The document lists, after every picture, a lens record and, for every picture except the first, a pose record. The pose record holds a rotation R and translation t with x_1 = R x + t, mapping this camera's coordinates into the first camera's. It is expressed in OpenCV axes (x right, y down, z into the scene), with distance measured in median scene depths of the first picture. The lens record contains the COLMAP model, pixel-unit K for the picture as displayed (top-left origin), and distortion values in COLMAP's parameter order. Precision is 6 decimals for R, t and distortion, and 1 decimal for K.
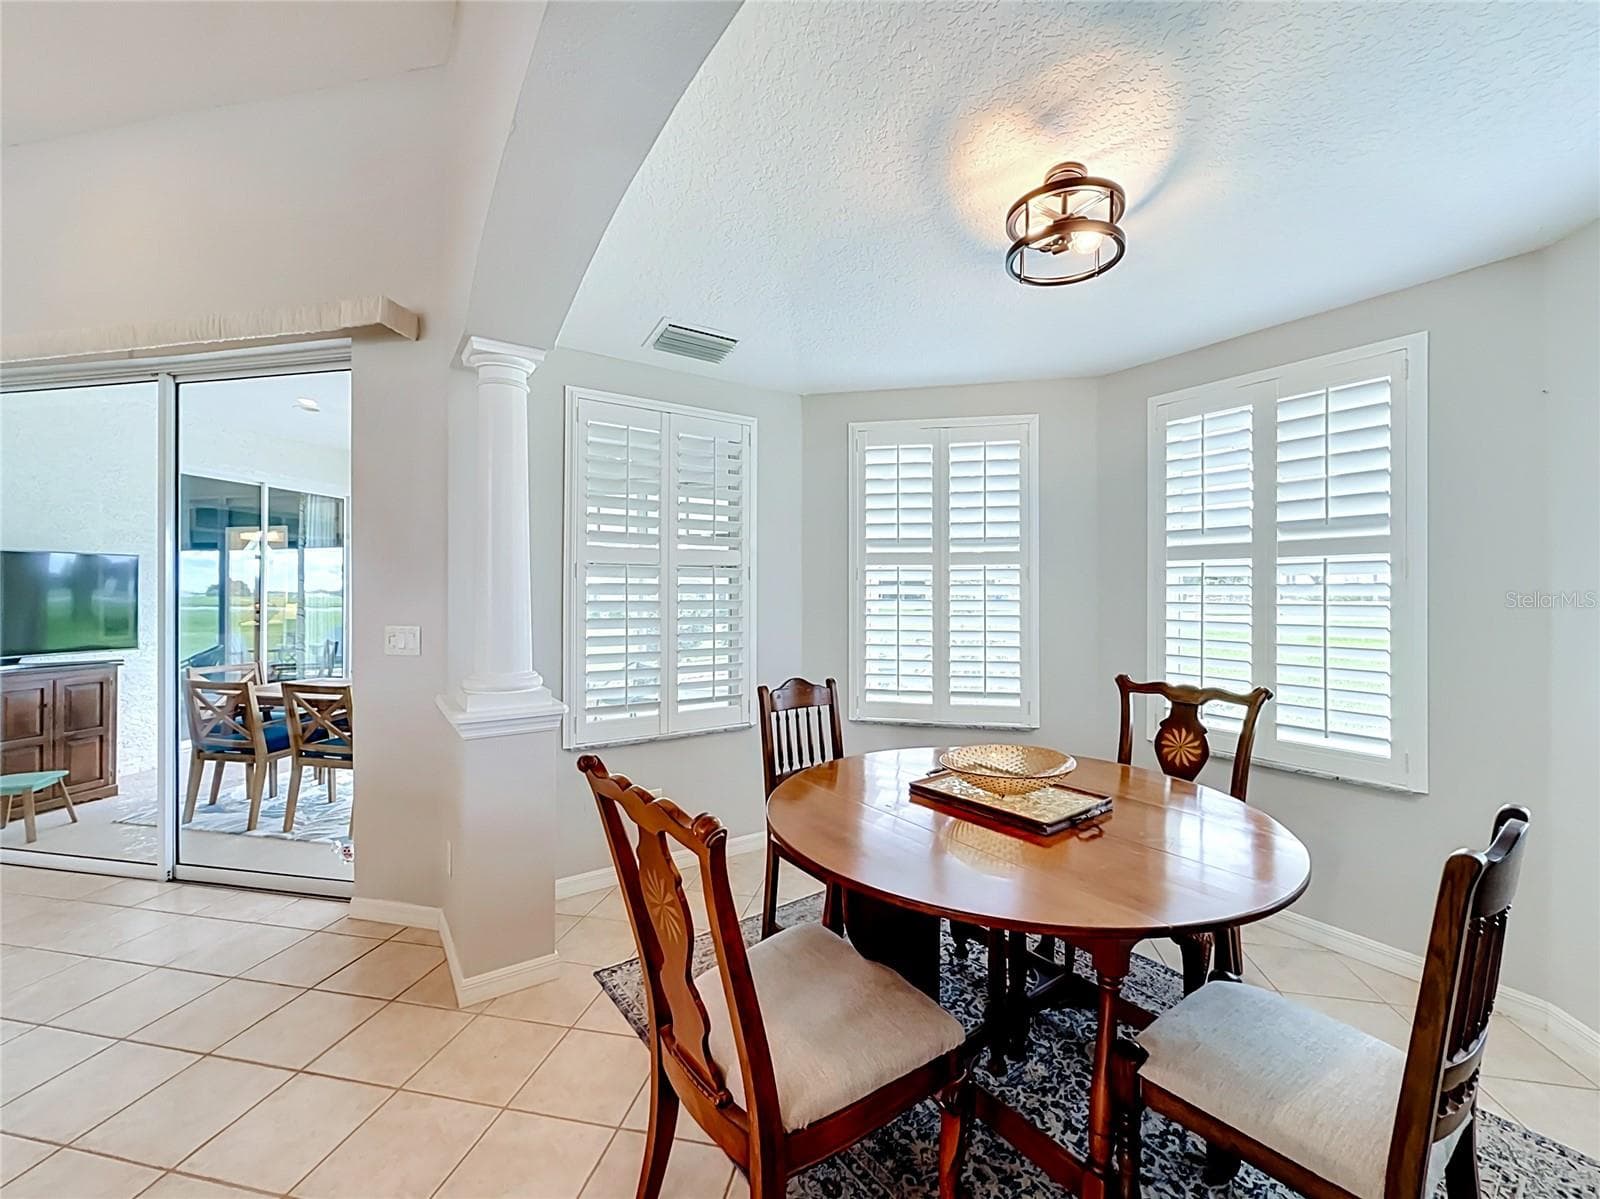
lens RADIAL K [[651.1, 0, 803.3], [0, 651.1, 591.6], [0, 0, 1]] dist [-0.007097, 0.000097]
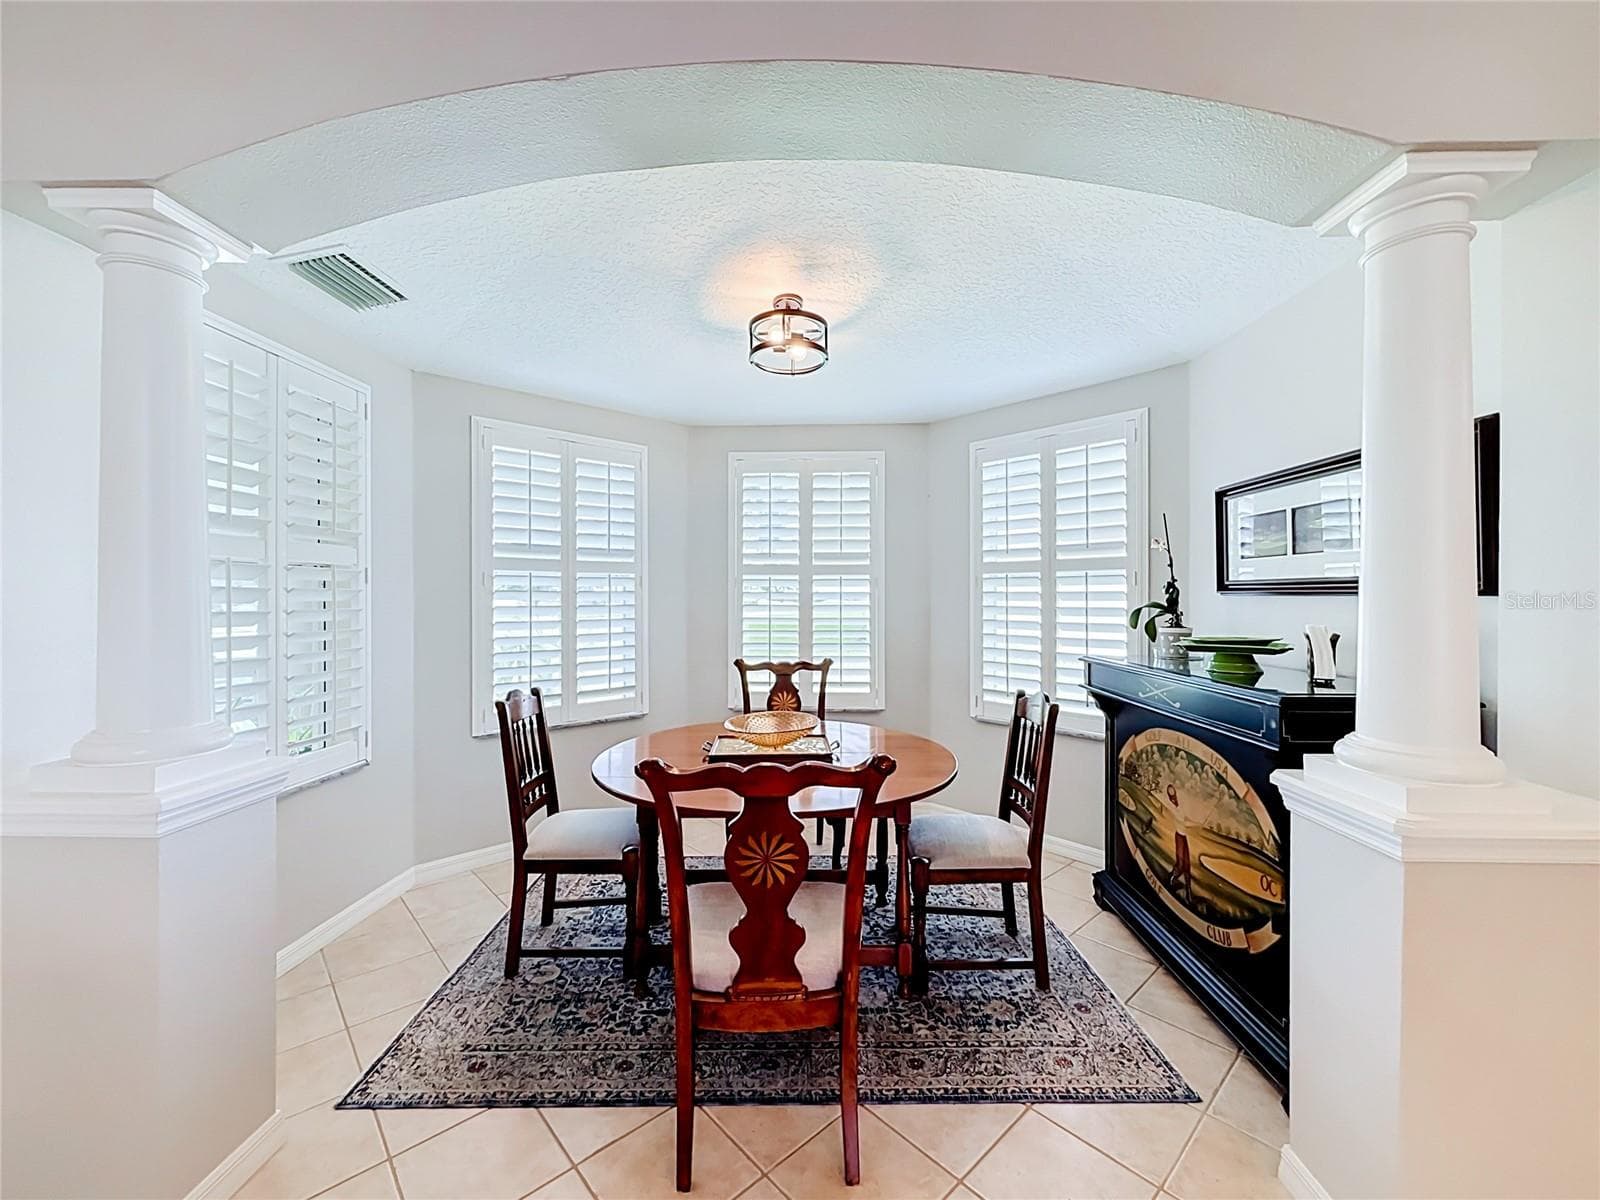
lens RADIAL K [[642.4, 0, 800.0], [0, 642.4, 600.0], [0, 0, 1]] dist [0.000941, 0.000133]
pose [[0.594529, -0.004006, 0.804064, -0.556738], [0.000697, 0.999990, 0.004466, -0.000726], [-0.804074, -0.002095, 0.594526, 0.119512]]
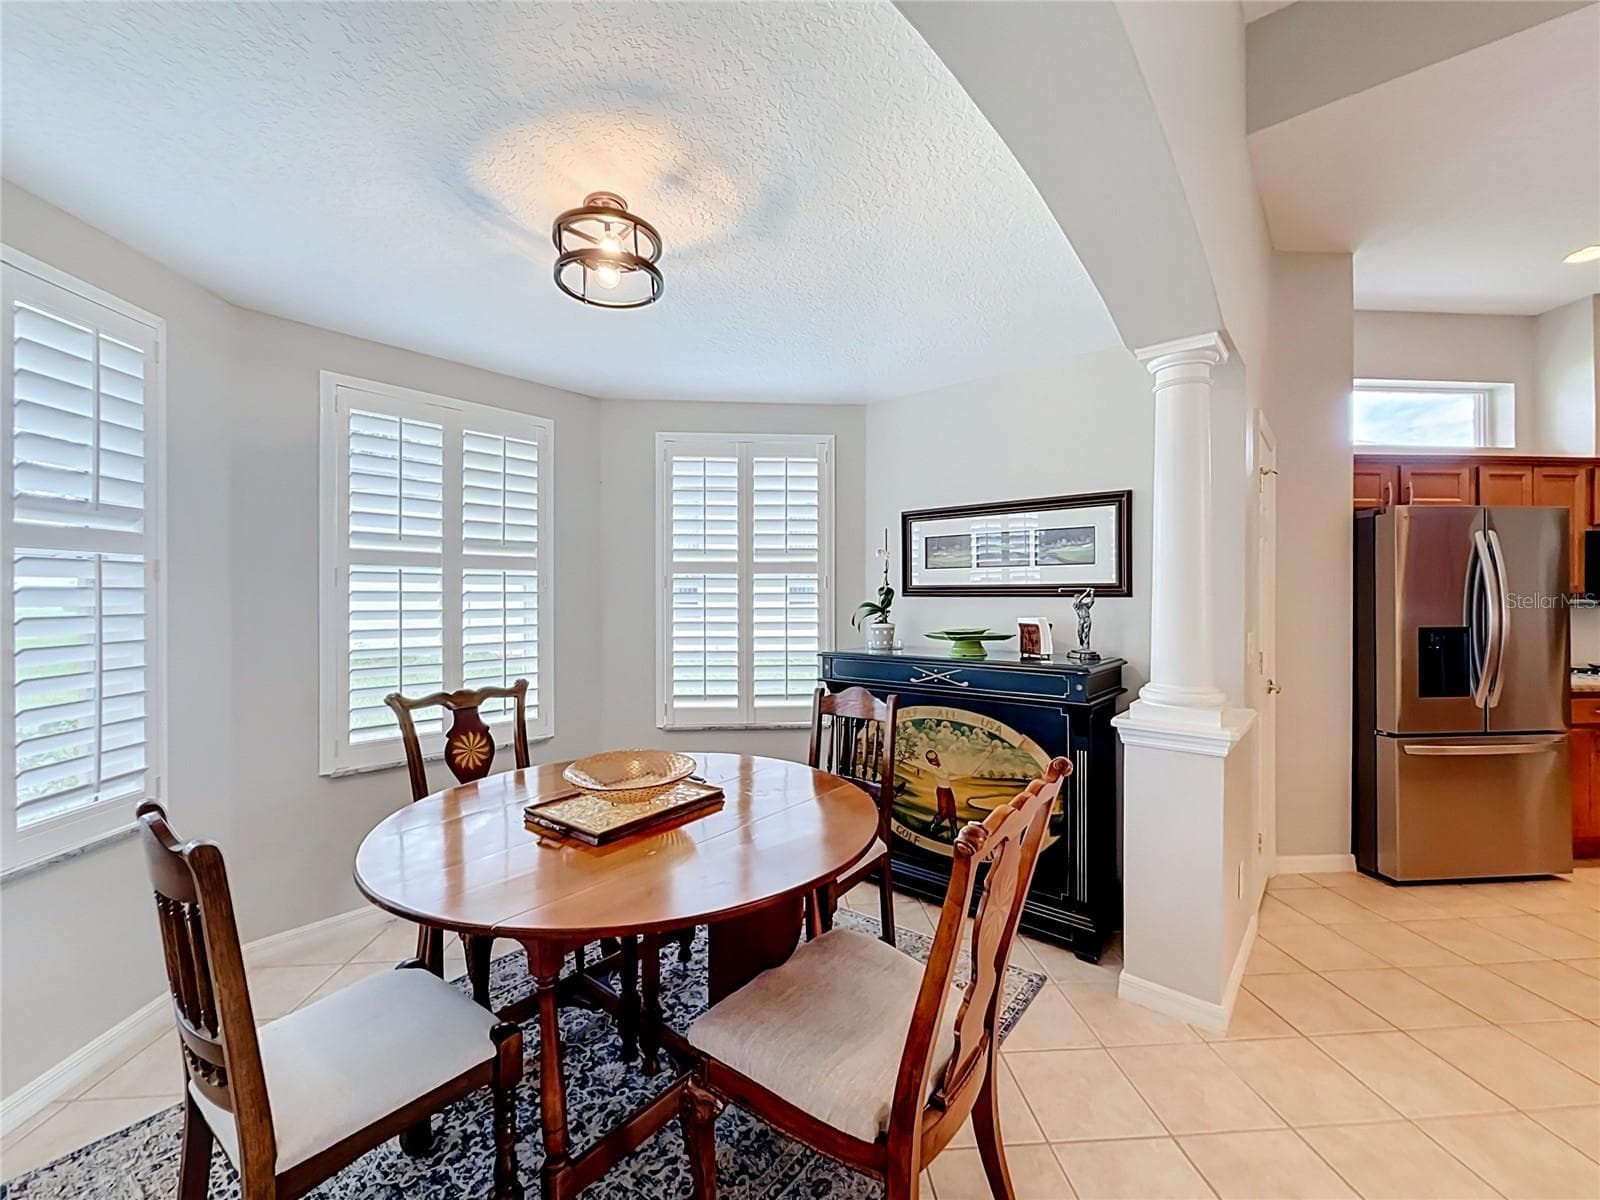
lens RADIAL K [[651.1, 0, 803.3], [0, 651.1, 592.1], [0, 0, 1]] dist [-0.007097, 0.000097]
pose [[-0.259197, 0.006365, 0.965804, -0.555475], [0.000722, 0.999979, -0.006397, -0.004347], [-0.965824, -0.000961, -0.259196, 0.766097]]
